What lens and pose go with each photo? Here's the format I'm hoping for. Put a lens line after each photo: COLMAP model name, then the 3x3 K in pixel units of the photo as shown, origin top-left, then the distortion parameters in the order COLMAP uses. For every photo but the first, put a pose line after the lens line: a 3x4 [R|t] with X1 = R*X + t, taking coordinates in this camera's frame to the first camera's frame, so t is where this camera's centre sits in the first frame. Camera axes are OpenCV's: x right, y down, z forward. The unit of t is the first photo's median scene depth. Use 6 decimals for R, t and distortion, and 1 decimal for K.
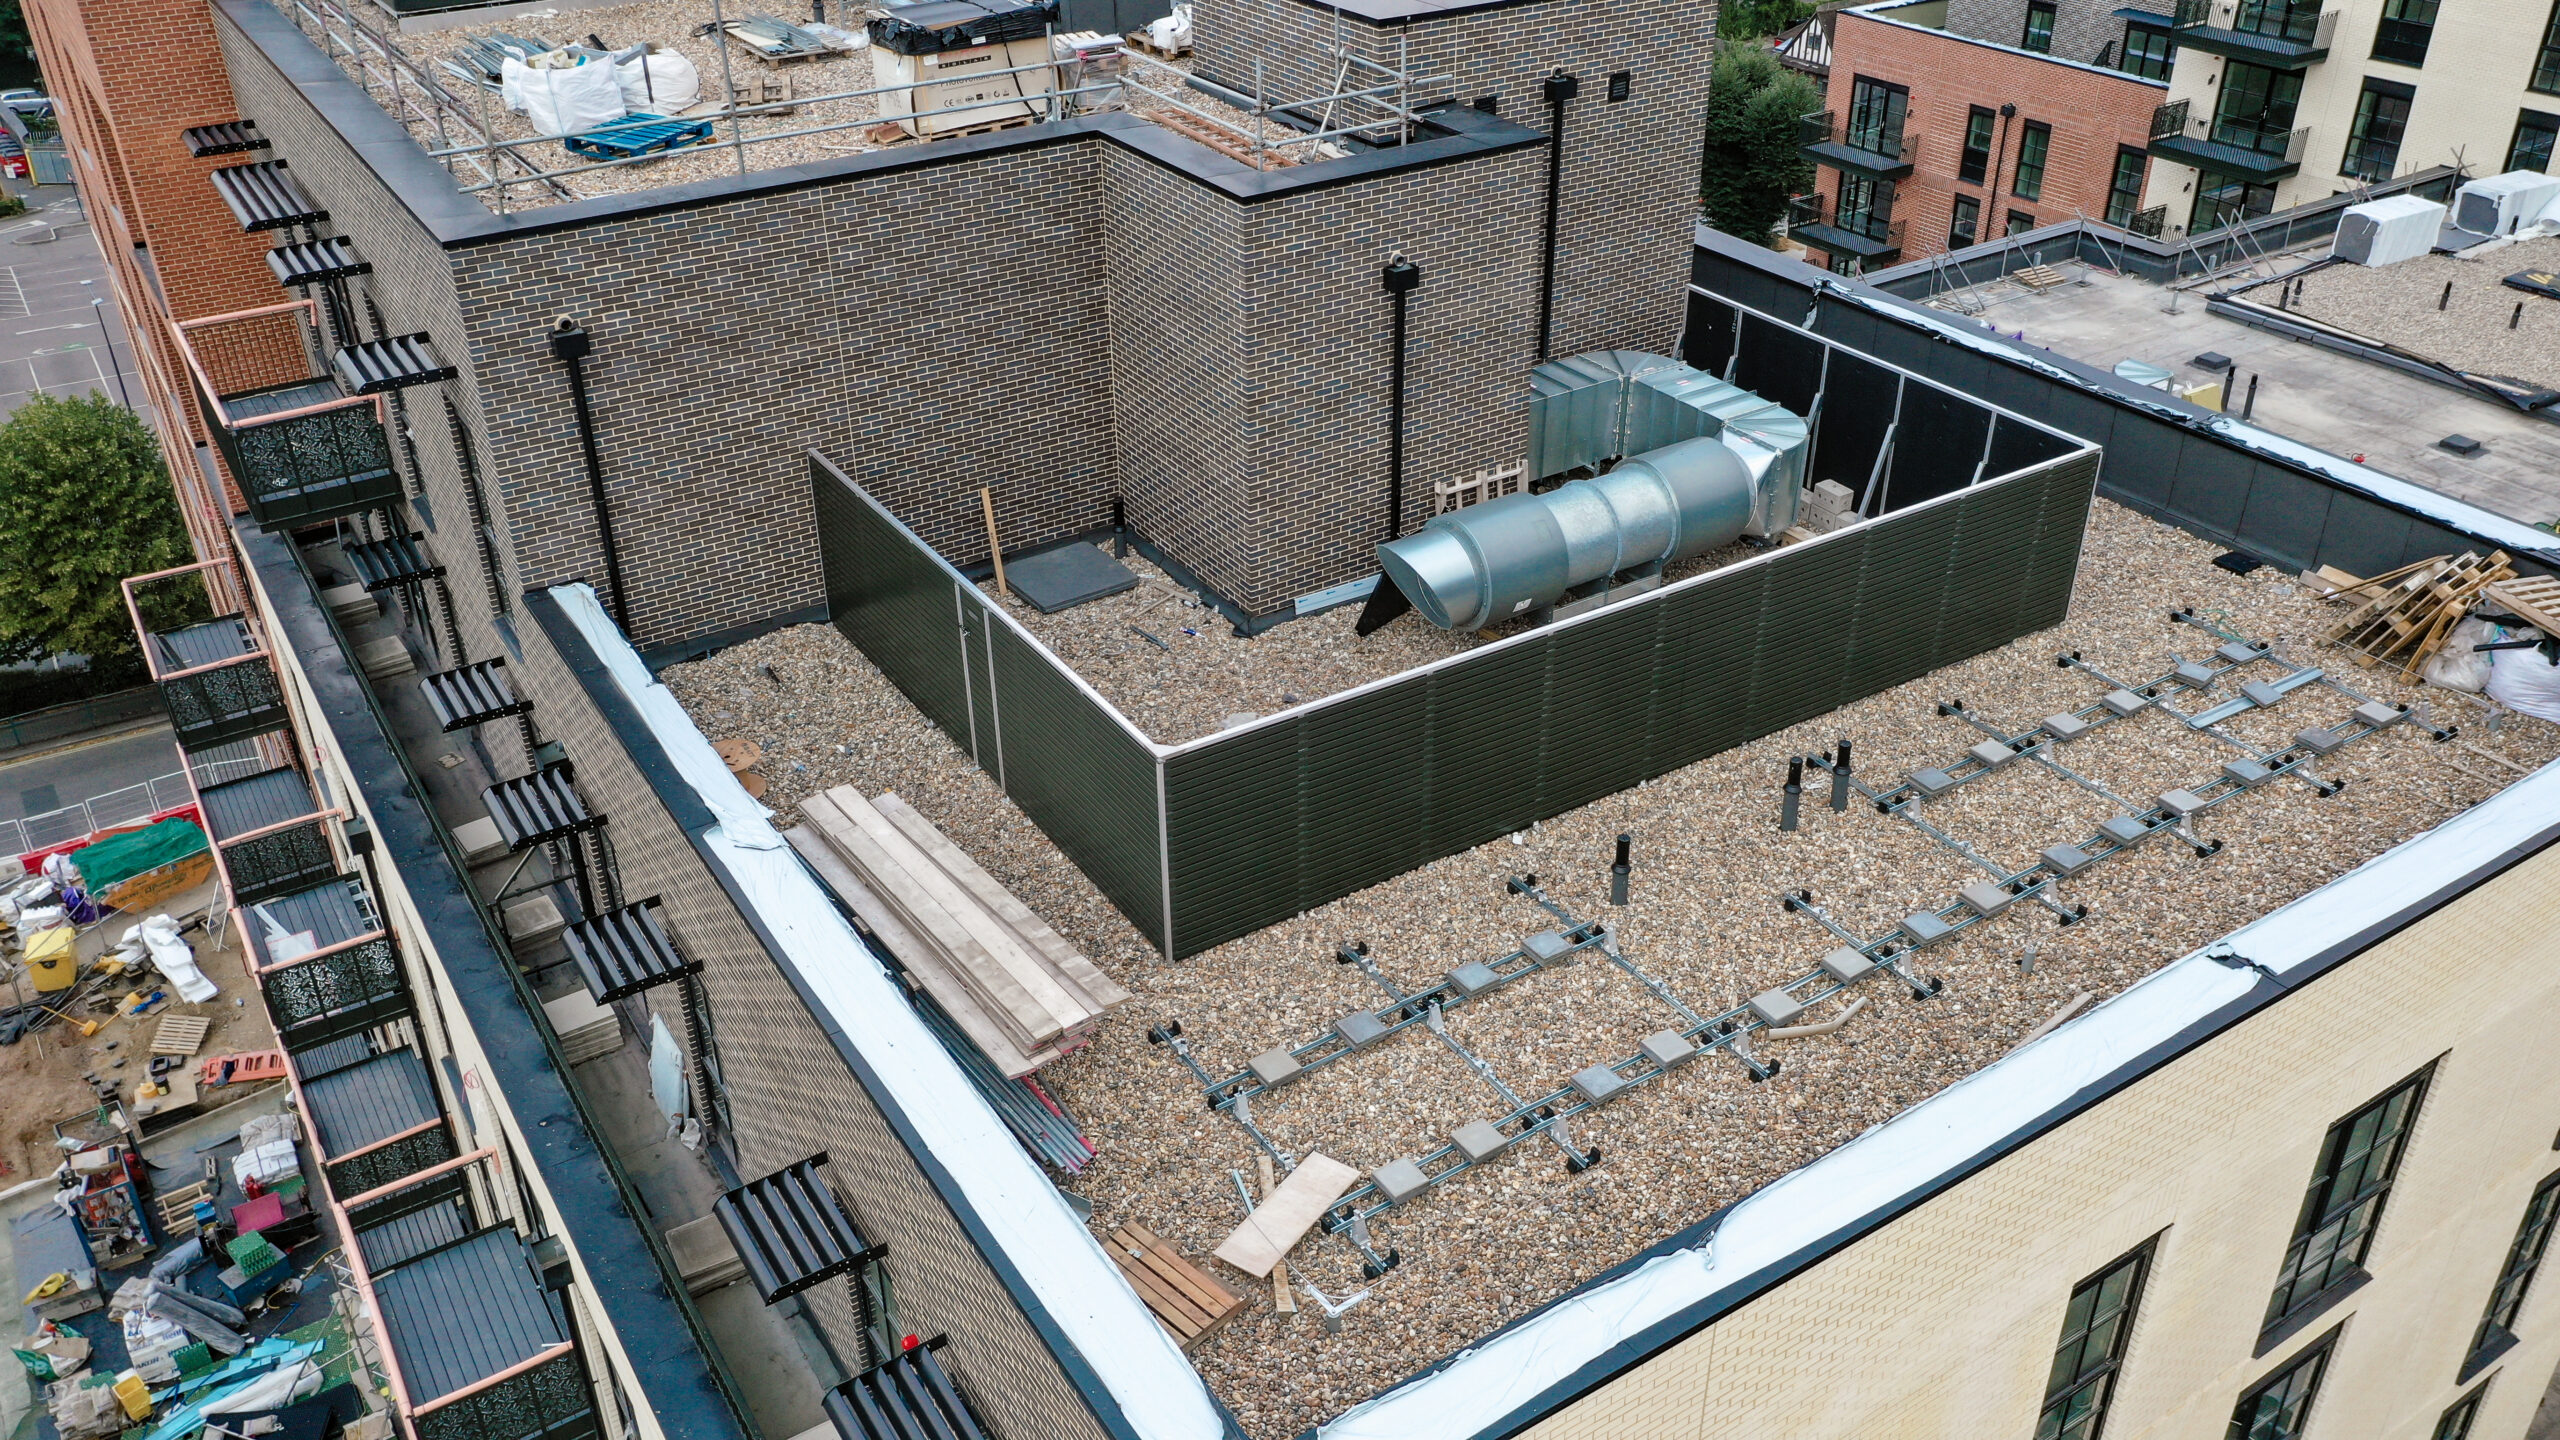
lens RADIAL K [[2020.5, 0, 1275.1], [0, 2020.5, 711.3], [0, 0, 1]] dist [0.008645, 0.005036]
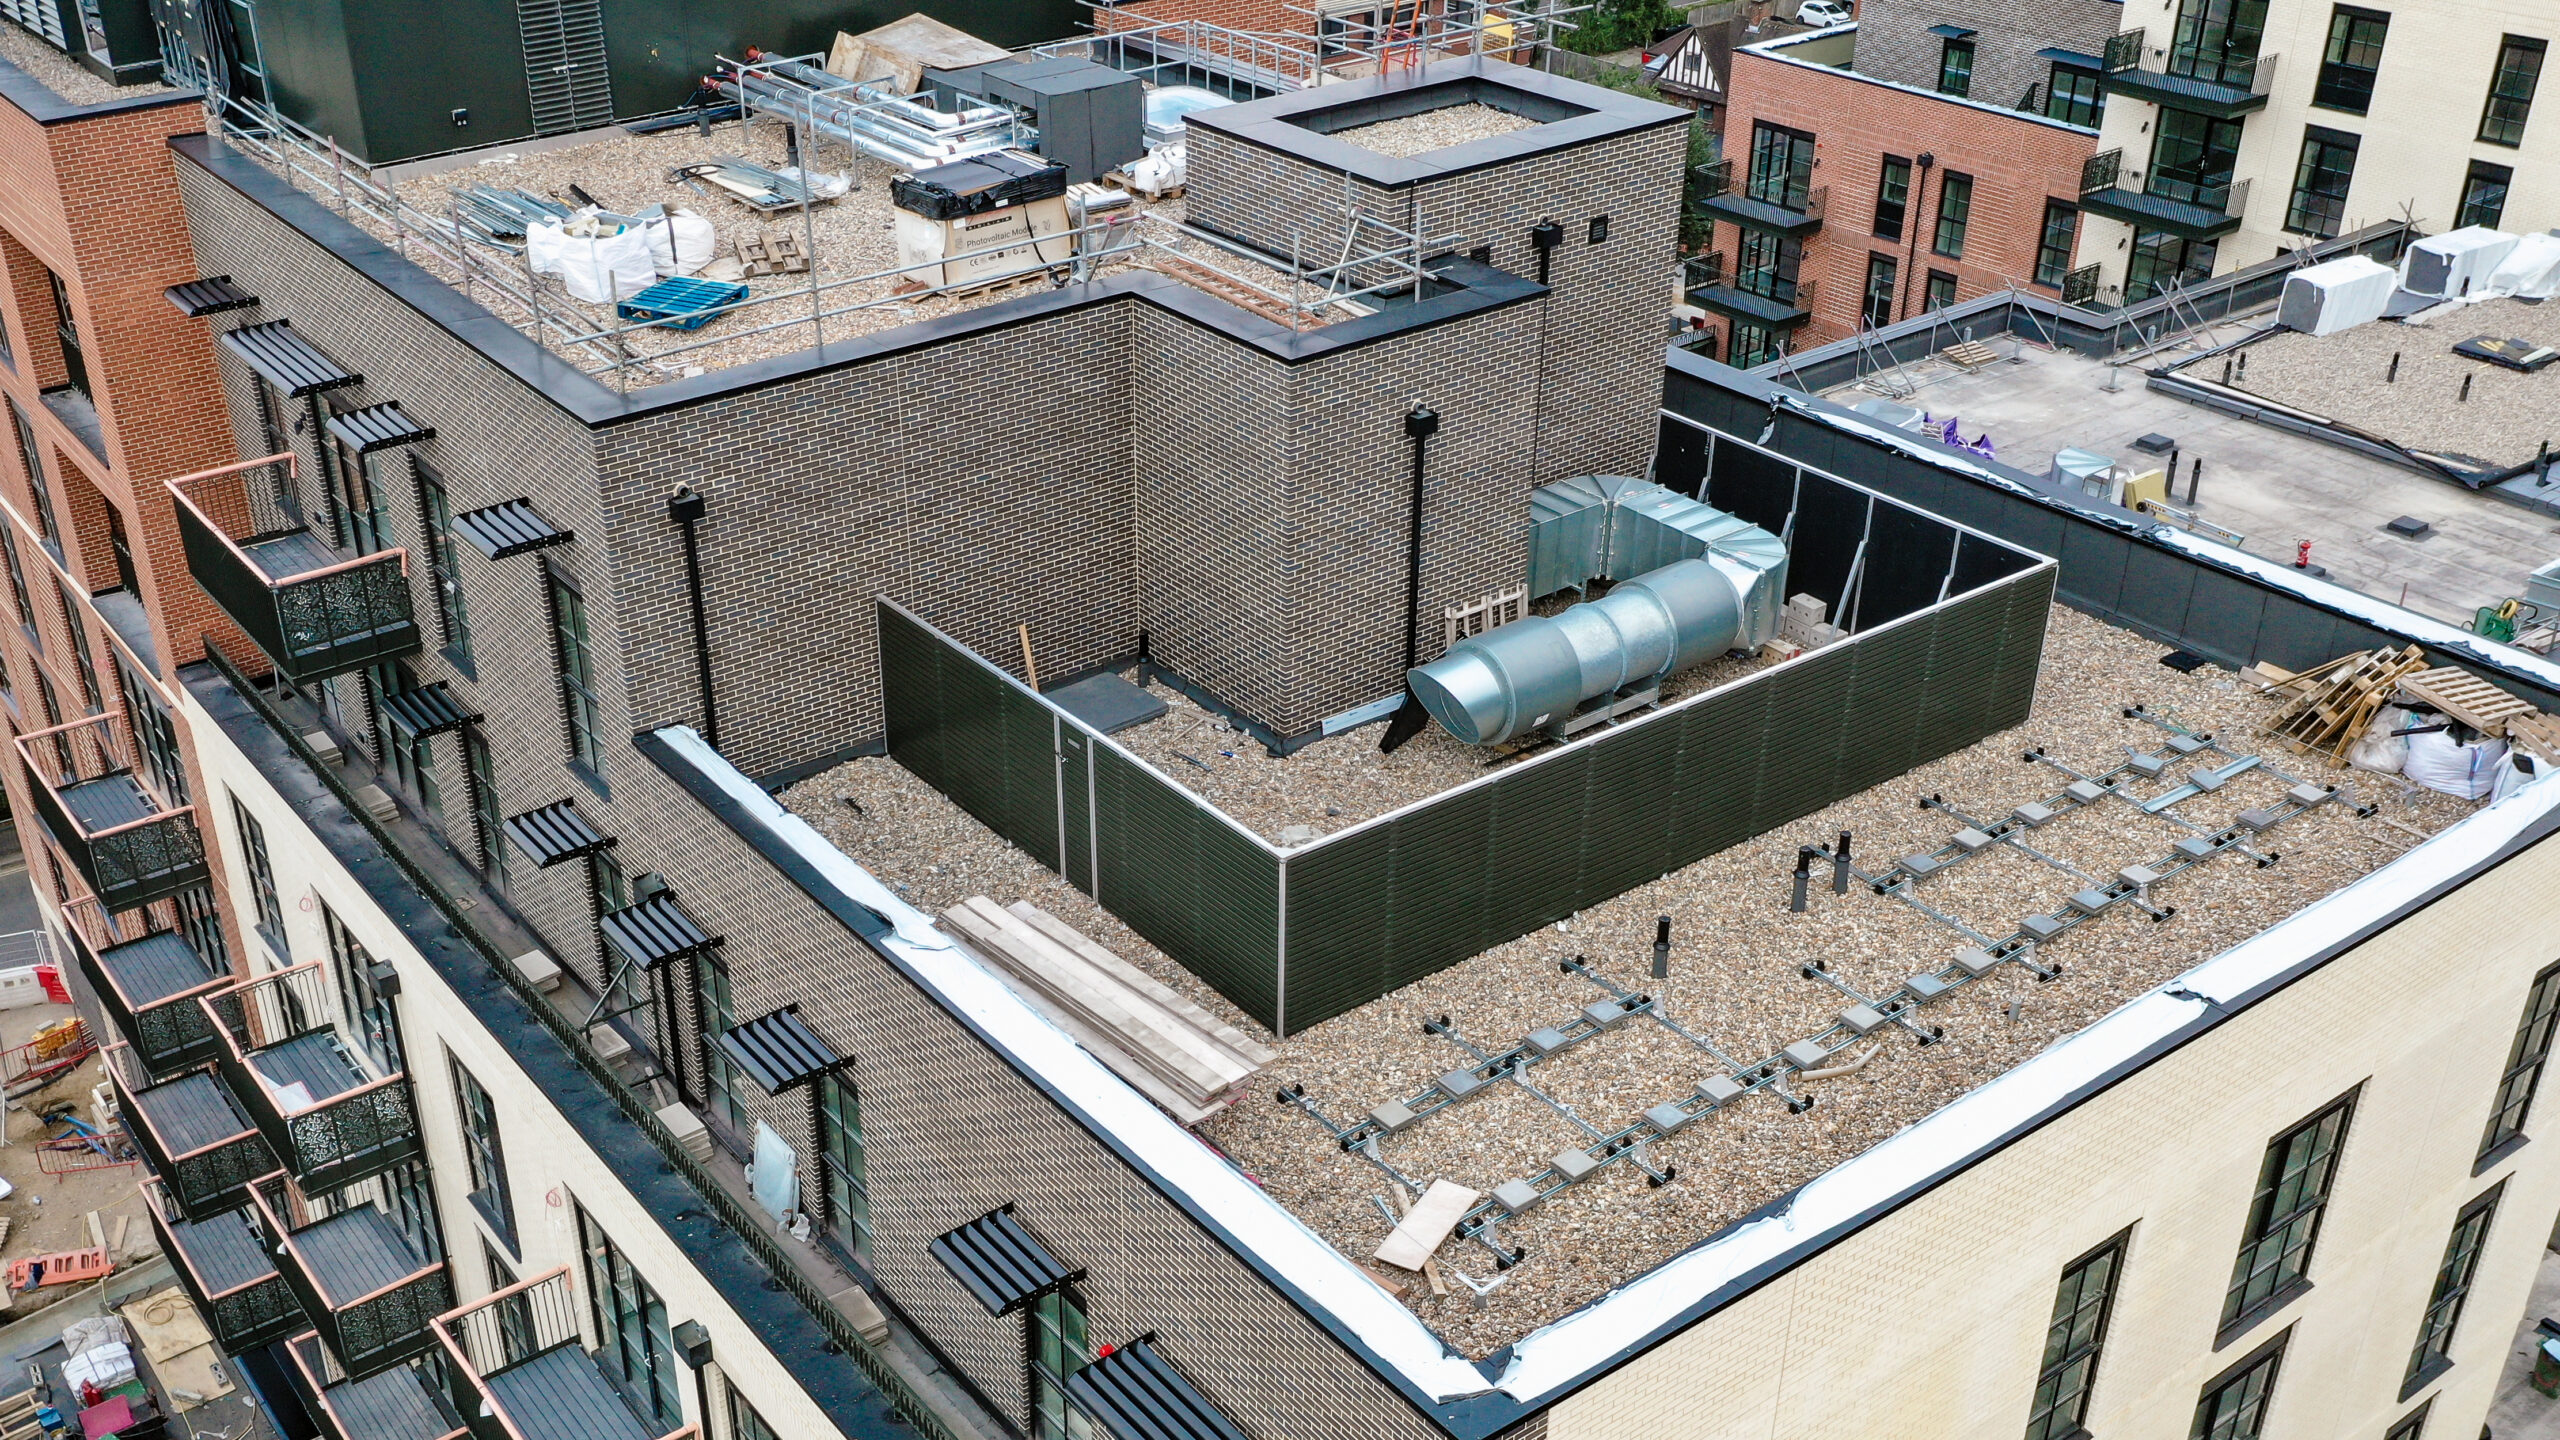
lens RADIAL K [[2477.2, 0, 1129.3], [0, 2477.2, 876.2], [0, 0, 1]] dist [0.007625, 0.007315]
pose [[0.998809, -0.031721, 0.037081, -0.142161], [0.031475, 0.999479, 0.007197, 0.014307], [-0.037290, -0.006021, 0.999286, -0.310138]]
